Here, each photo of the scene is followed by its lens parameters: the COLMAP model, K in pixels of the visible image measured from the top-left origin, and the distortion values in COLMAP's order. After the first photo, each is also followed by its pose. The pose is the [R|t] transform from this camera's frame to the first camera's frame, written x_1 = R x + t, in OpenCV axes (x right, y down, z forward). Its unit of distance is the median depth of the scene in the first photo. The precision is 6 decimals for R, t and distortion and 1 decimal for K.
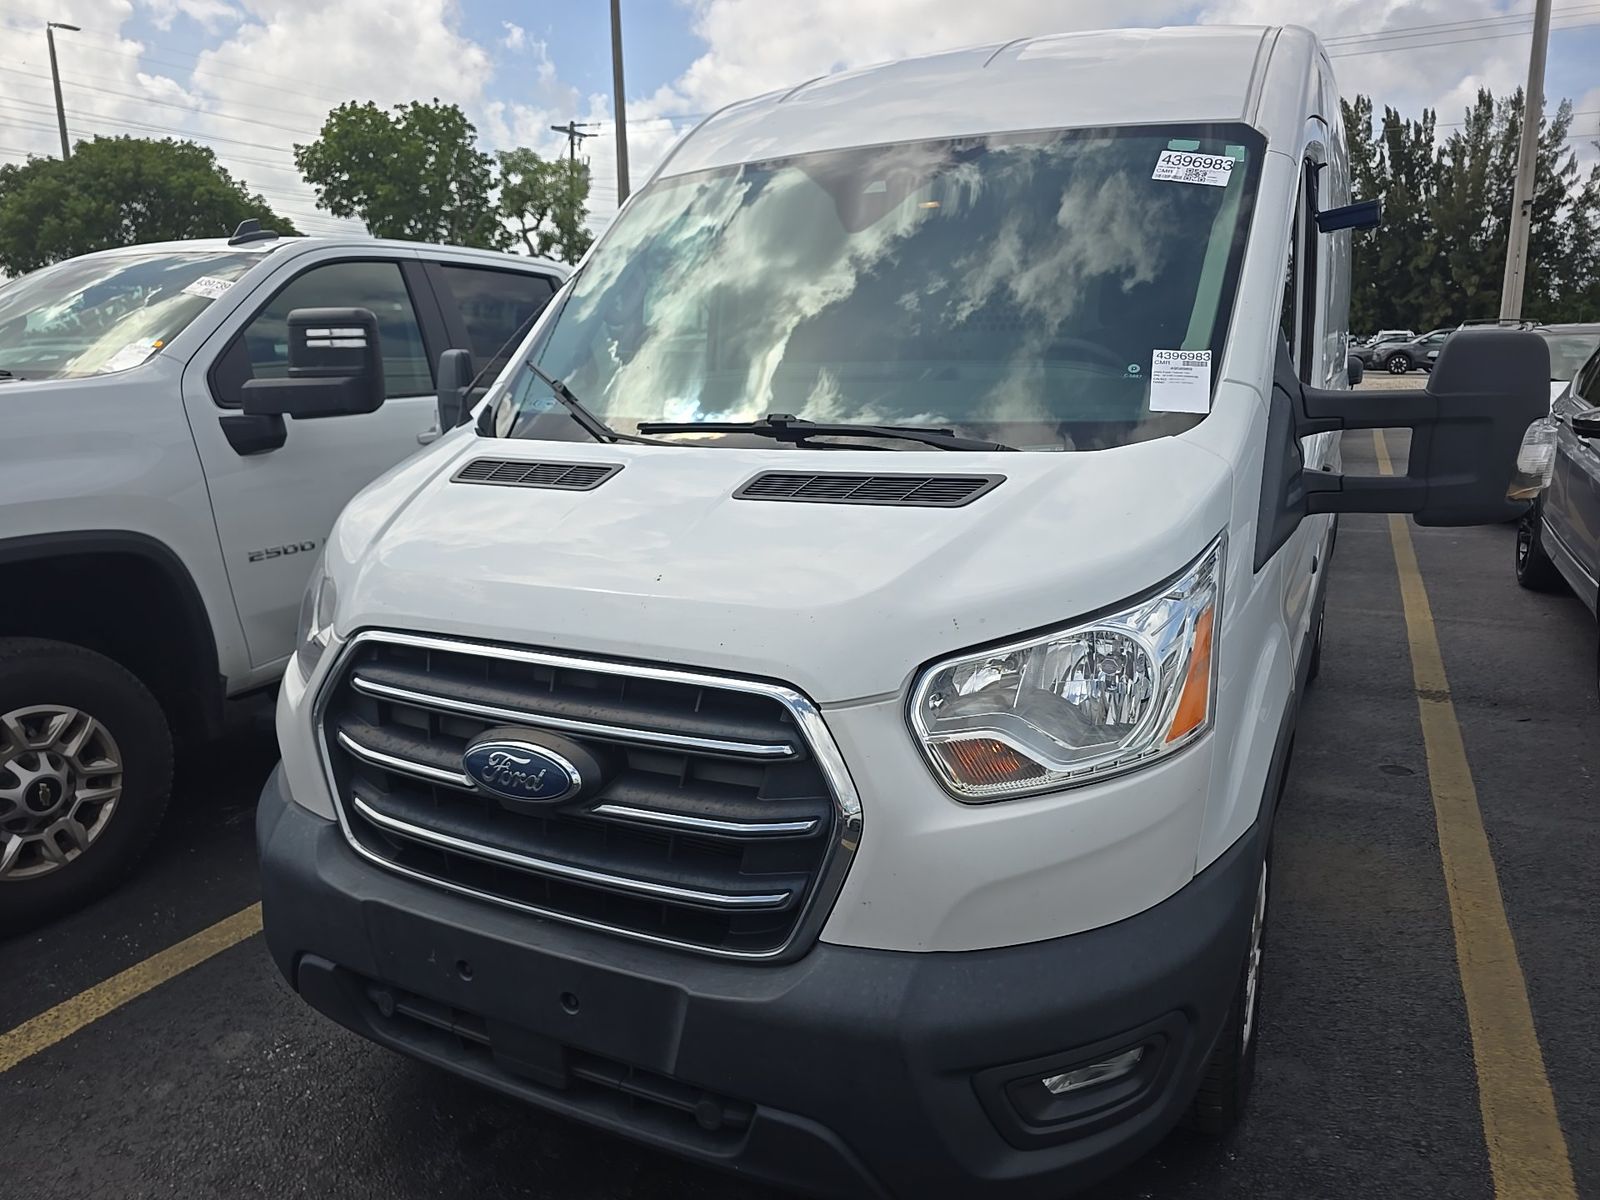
lens RADIAL K [[1102.2, 0, 801.9], [0, 1102.2, 604.8], [0, 0, 1]] dist [0.065829, -0.073841]
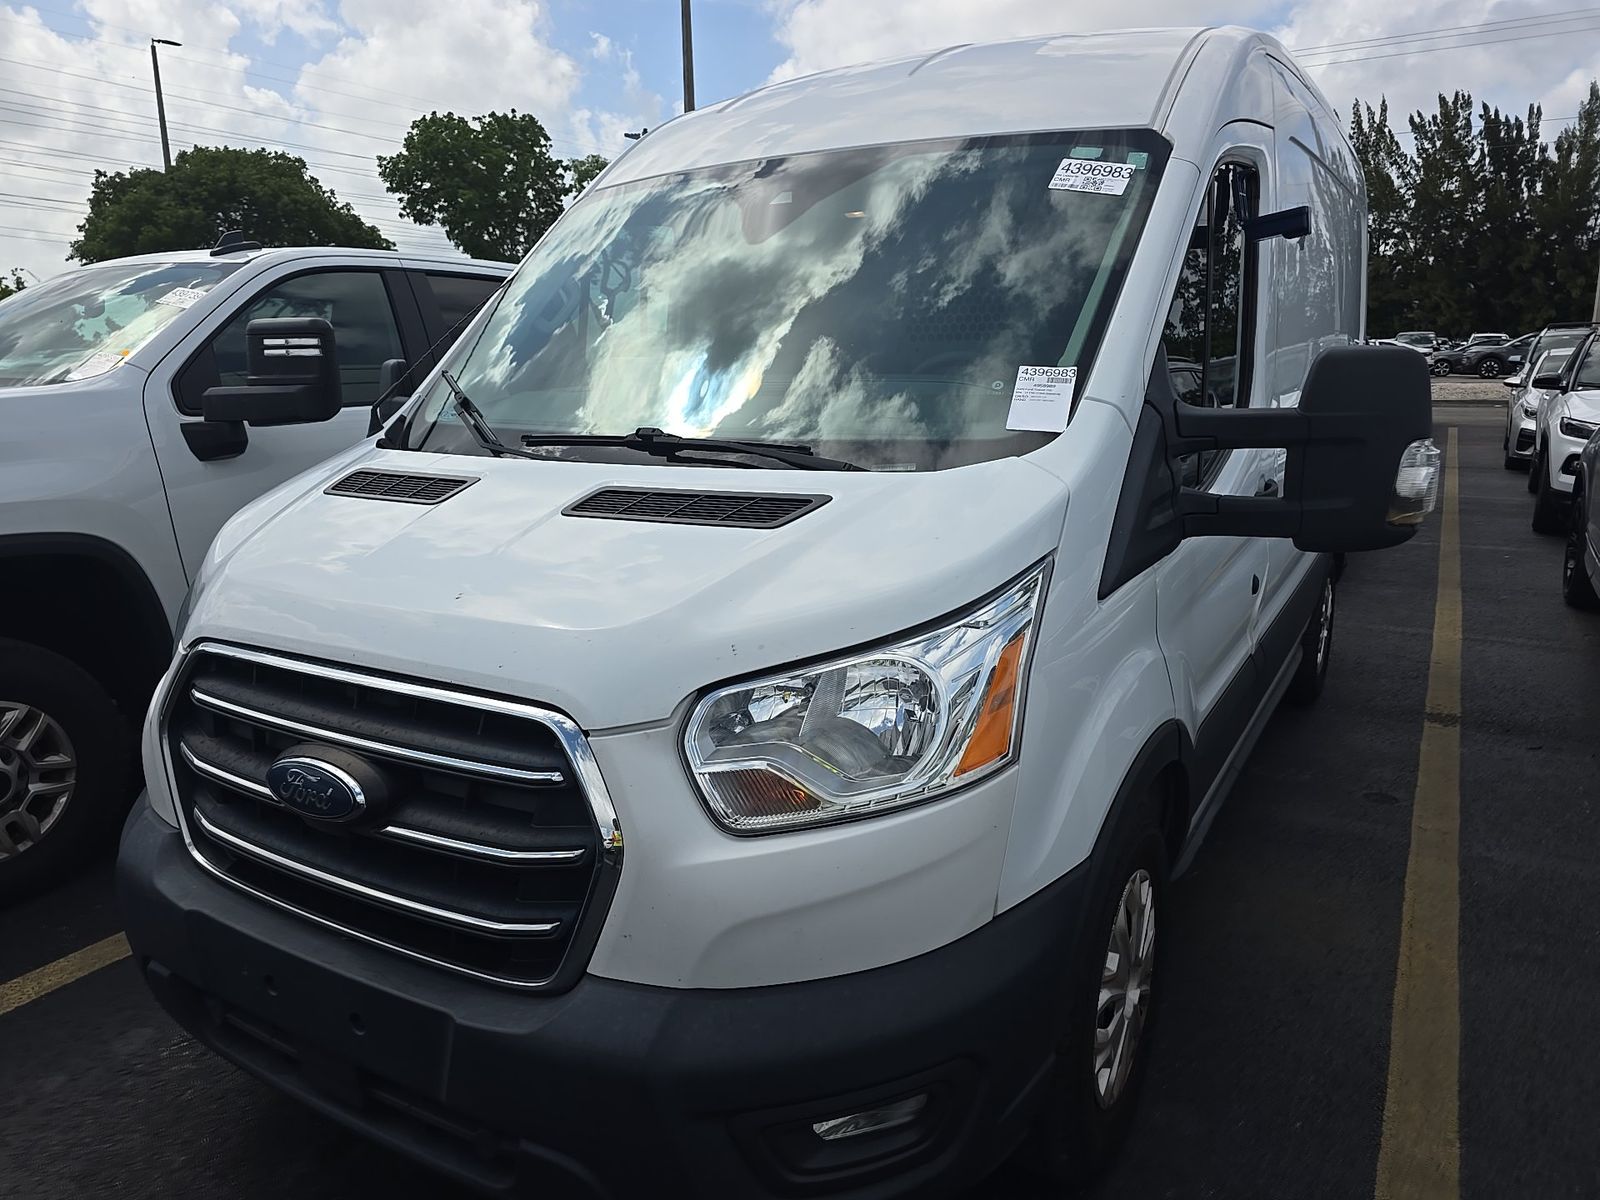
lens RADIAL K [[1095.3, 0, 800.0], [0, 1095.3, 600.0], [0, 0, 1]] dist [0.069601, -0.069972]
pose [[0.997504, 0.016761, -0.068596, 0.145980], [-0.017104, 0.999844, -0.004422, -0.013115], [0.068512, 0.005584, 0.997635, 0.021934]]
